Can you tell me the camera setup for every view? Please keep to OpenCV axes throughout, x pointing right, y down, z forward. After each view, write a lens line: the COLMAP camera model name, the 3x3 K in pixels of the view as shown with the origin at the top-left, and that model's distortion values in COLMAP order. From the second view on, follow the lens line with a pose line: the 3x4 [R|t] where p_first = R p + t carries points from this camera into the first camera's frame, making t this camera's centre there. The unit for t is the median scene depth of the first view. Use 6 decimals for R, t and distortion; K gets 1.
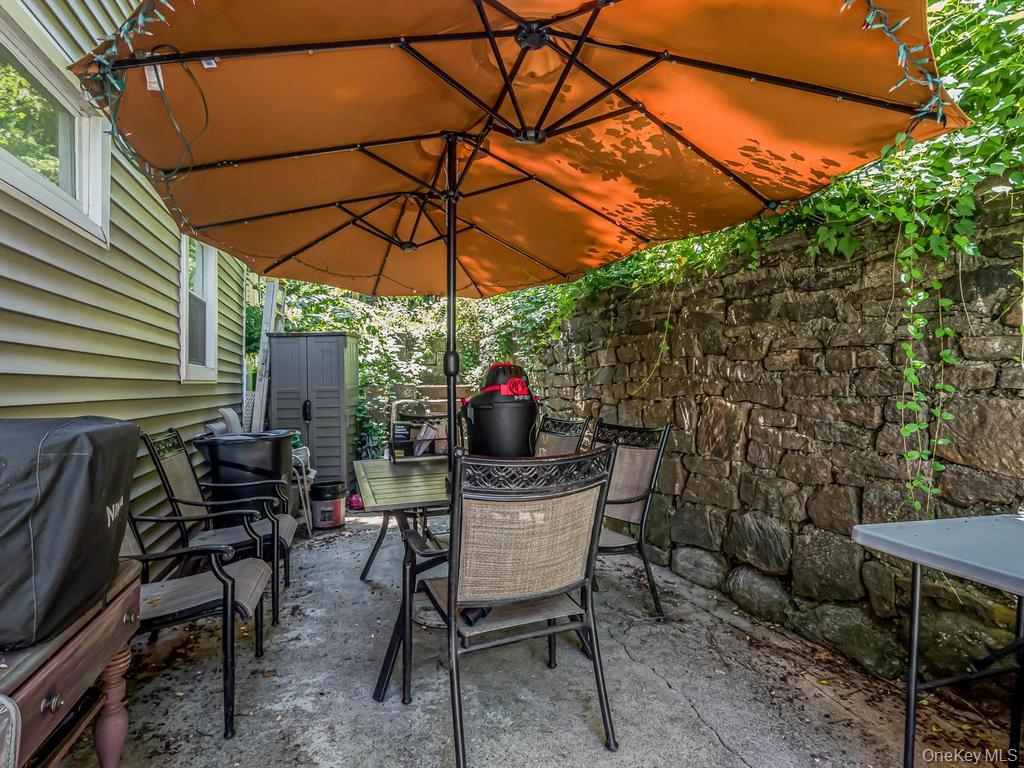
lens RADIAL K [[498.2, 0, 511.4], [0, 498.2, 385.0], [0, 0, 1]] dist [0.008749, -0.001806]
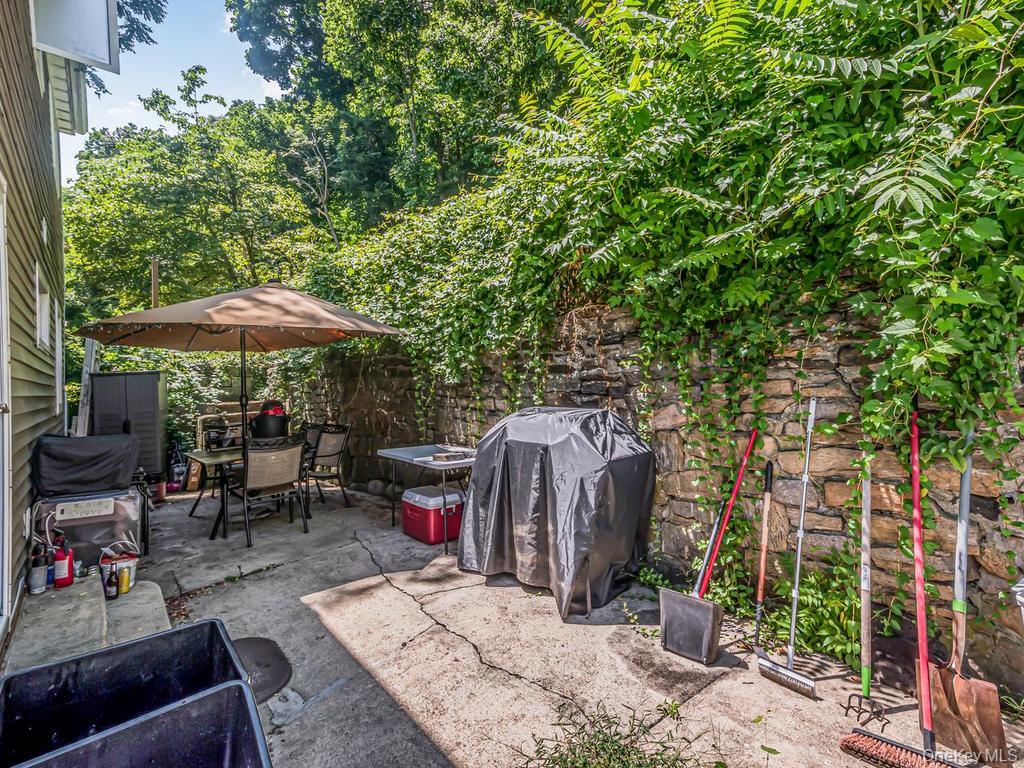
lens RADIAL K [[498.2, 0, 535.0], [0, 498.2, 367.5], [0, 0, 1]] dist [0.008749, -0.001806]
pose [[0.919349, -0.018889, 0.392988, 0.116759], [0.029266, 0.999363, -0.020431, -0.065269], [-0.392352, 0.030284, 0.919316, -0.902197]]
